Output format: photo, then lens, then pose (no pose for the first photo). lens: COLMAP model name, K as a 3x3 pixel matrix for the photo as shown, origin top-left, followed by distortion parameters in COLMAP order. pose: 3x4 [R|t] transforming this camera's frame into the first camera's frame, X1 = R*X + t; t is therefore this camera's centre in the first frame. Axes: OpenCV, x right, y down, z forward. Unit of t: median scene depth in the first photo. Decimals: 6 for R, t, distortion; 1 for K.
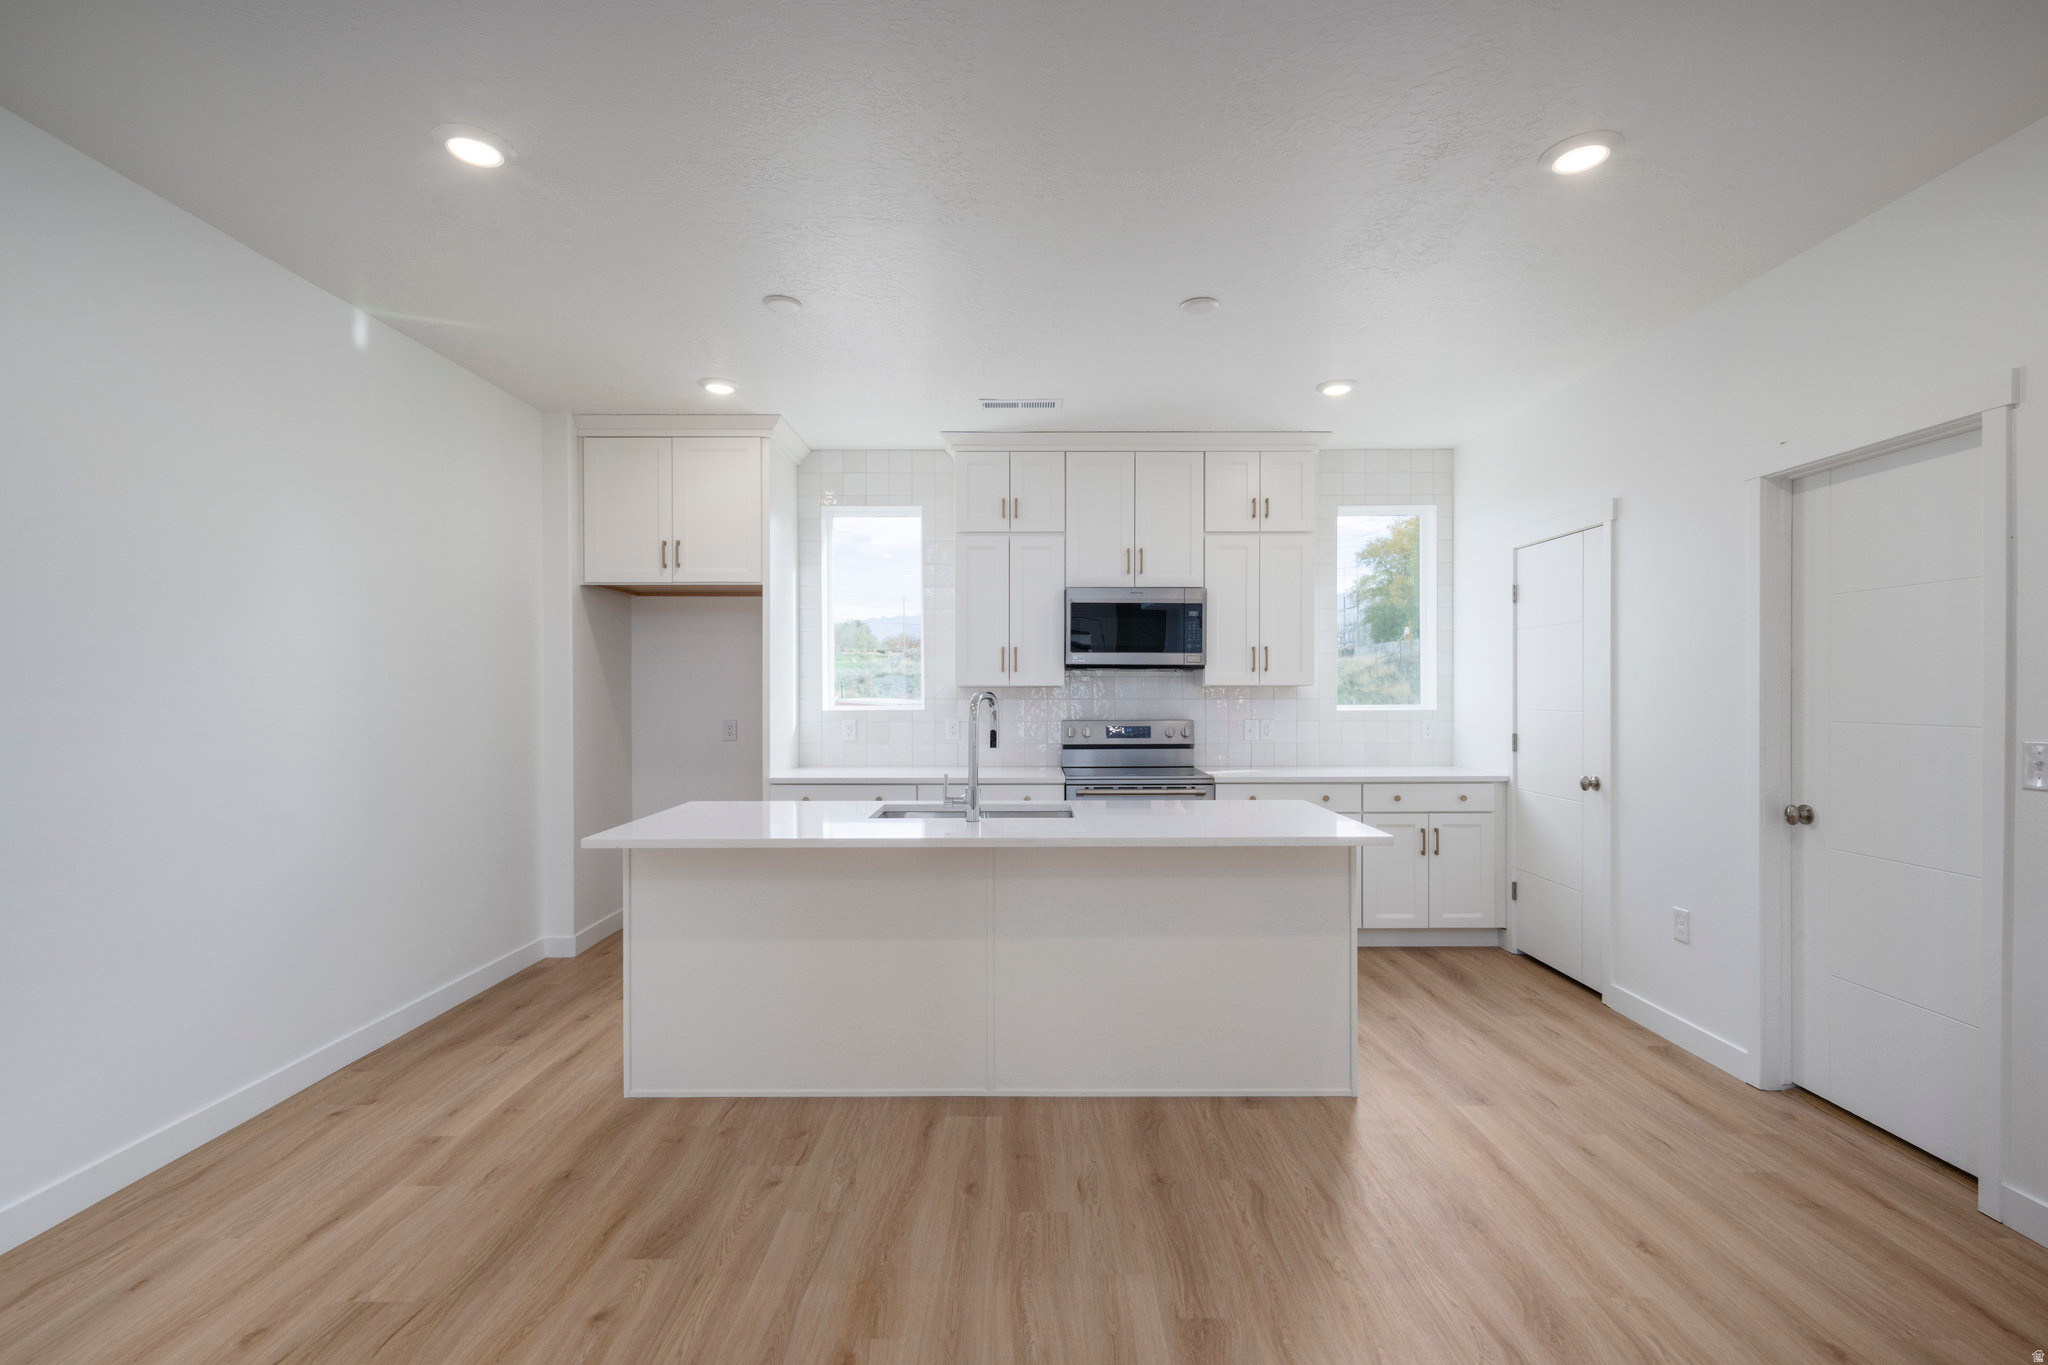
lens RADIAL K [[916.8, 0, 1027.8], [0, 916.8, 691.9], [0, 0, 1]] dist [0.003573, -0.000297]
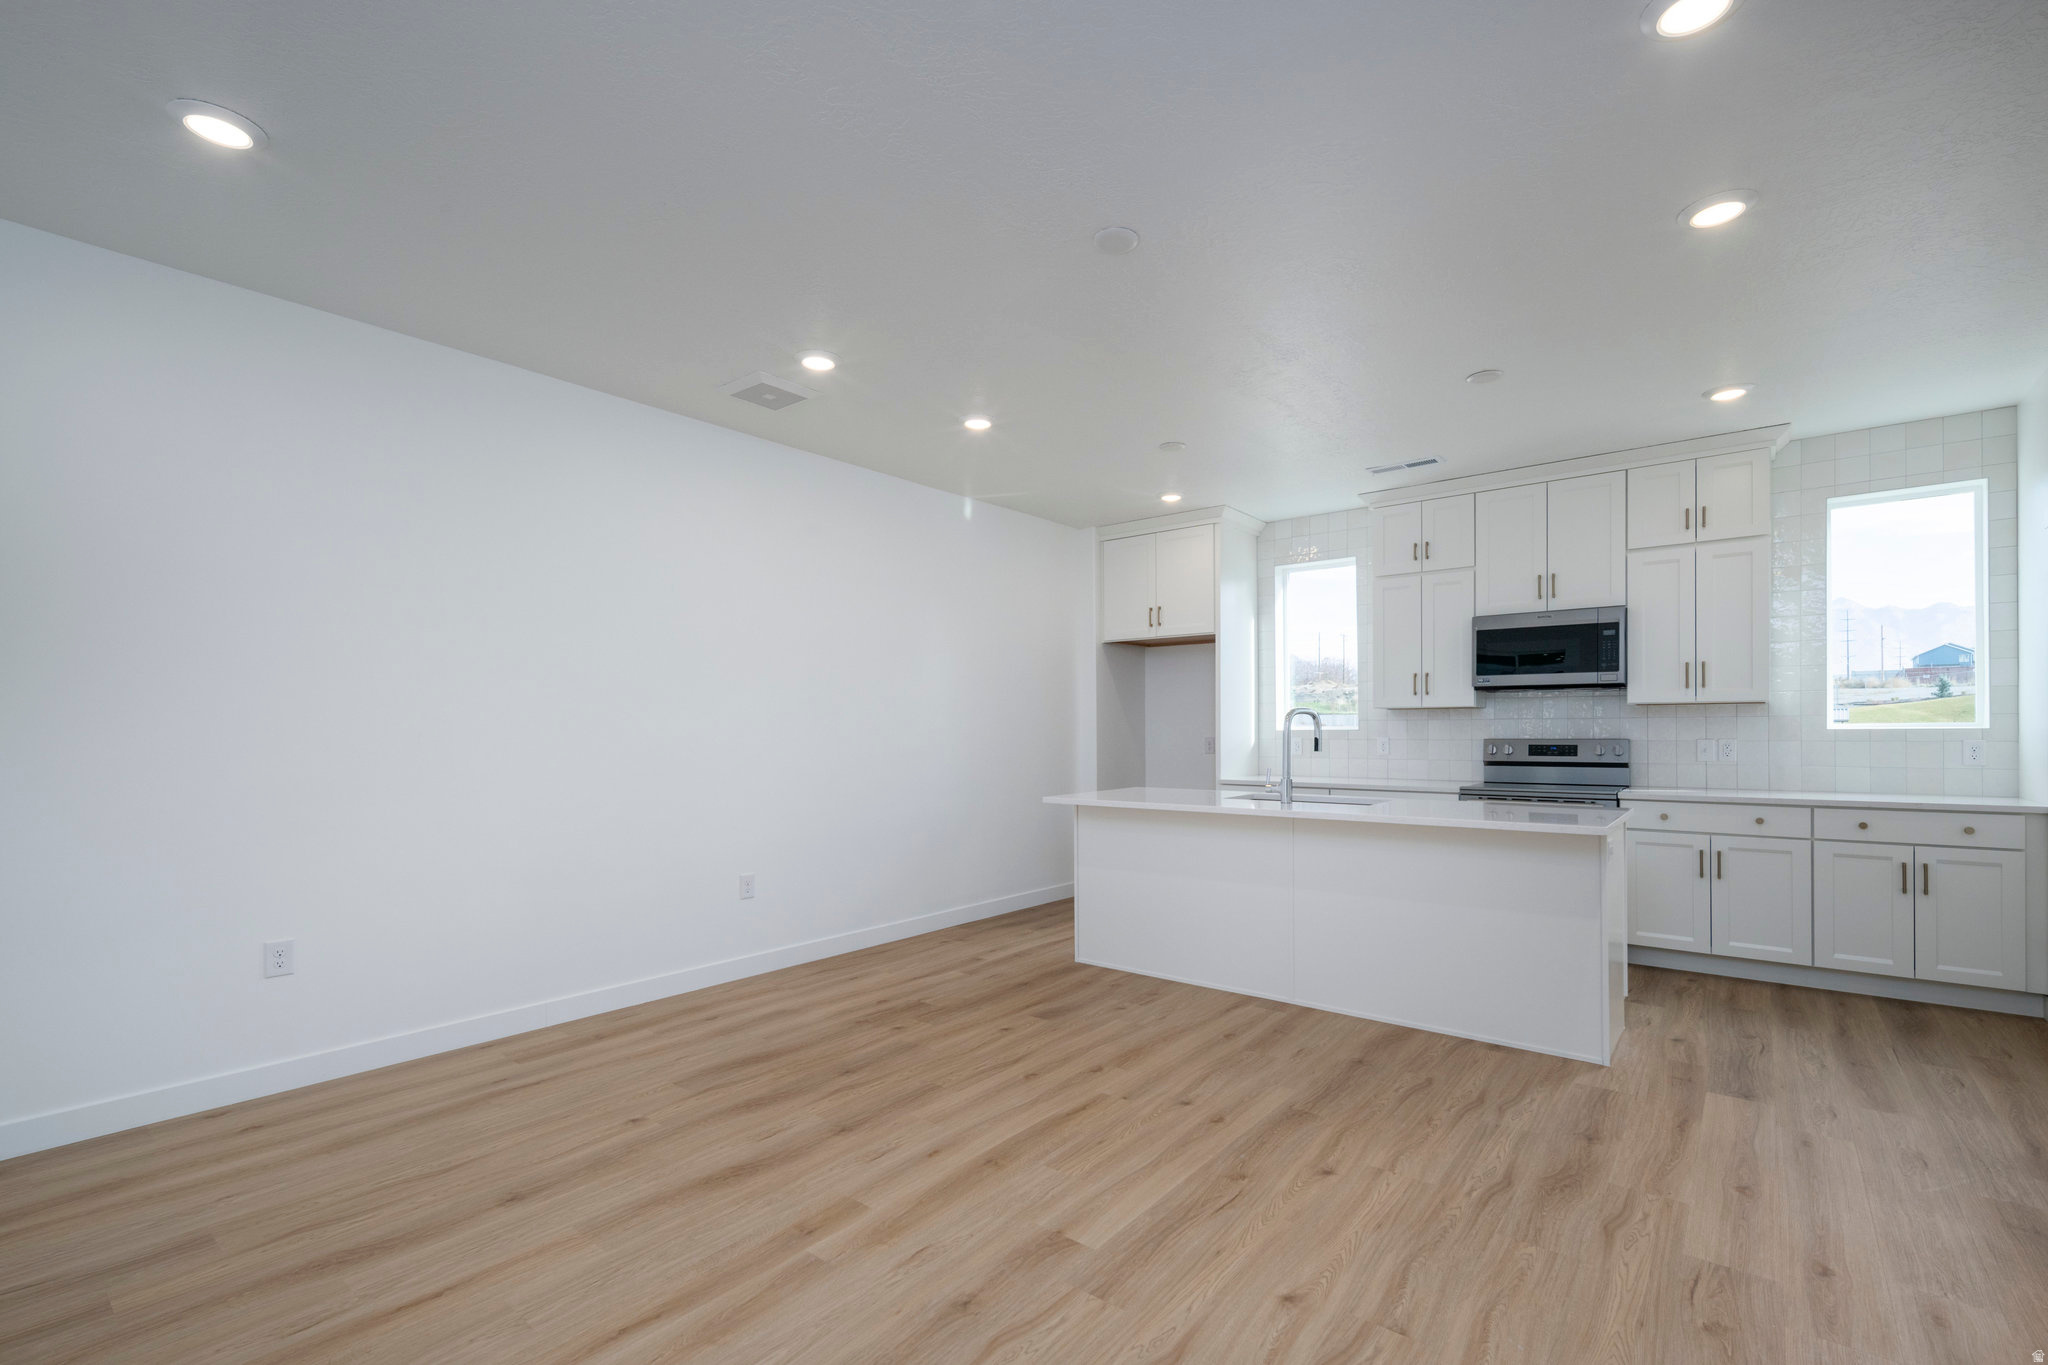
lens RADIAL K [[901.1, 0, 1024.1], [0, 901.1, 733.2], [0, 0, 1]] dist [0.001617, -0.000280]
pose [[0.773074, 0.000501, -0.634316, 0.312668], [0.002413, 0.999990, 0.003731, 0.020364], [0.634312, -0.004415, 0.773065, -0.178582]]
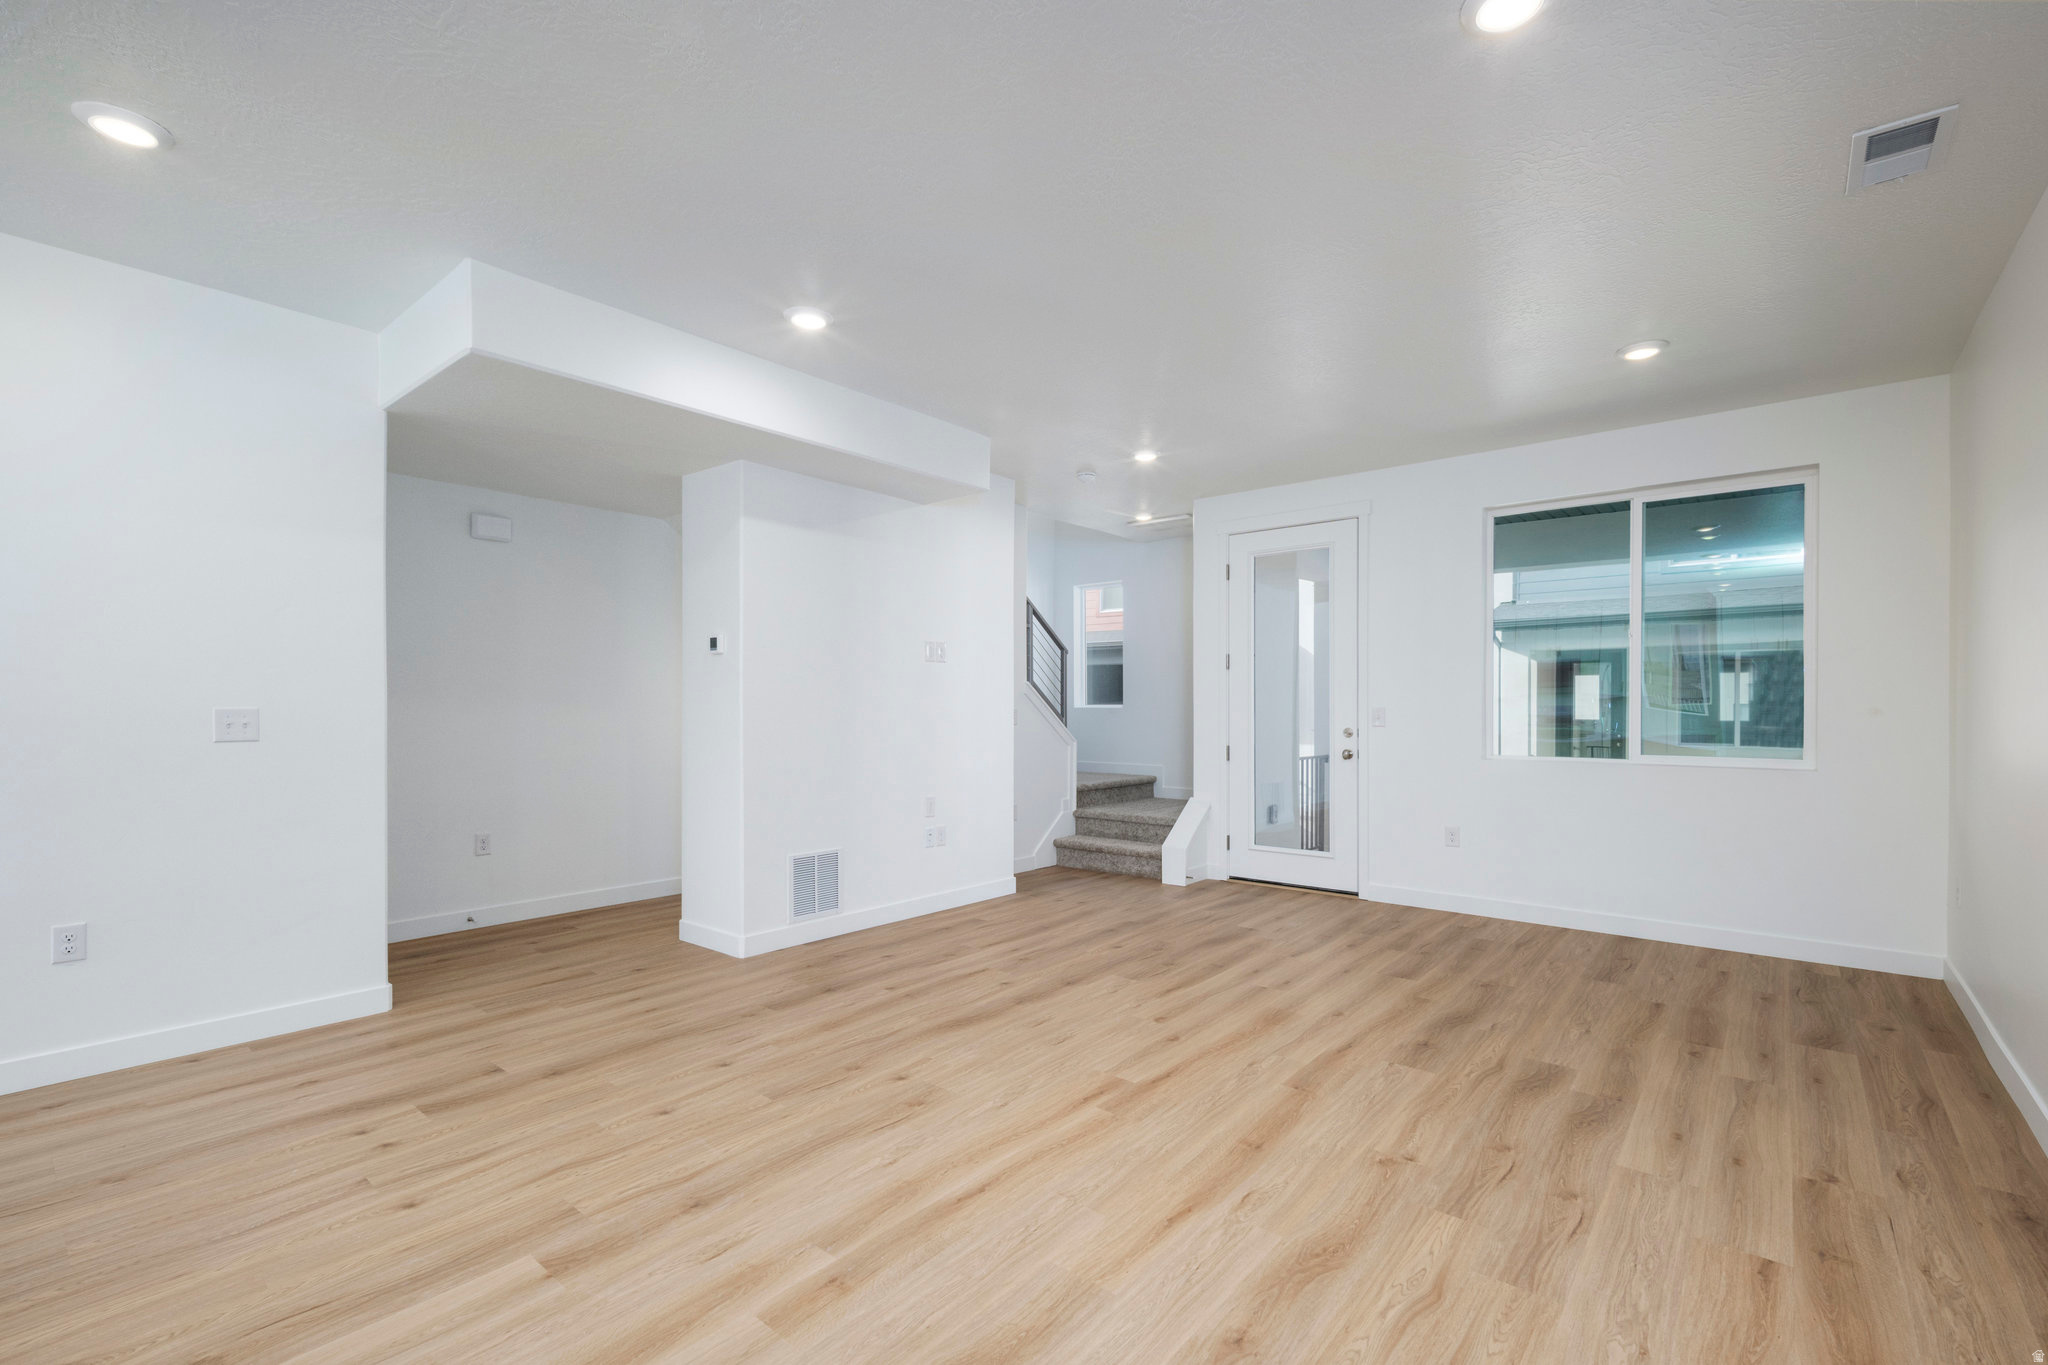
lens RADIAL K [[905.0, 0, 1027.3], [0, 905.0, 708.6], [0, 0, 1]] dist [0.002056, -0.000398]
pose [[-0.765846, -0.001936, 0.643021, -0.379102], [0.000522, 0.999993, 0.003633, 0.021505], [-0.643024, 0.003118, -0.765840, 0.351484]]
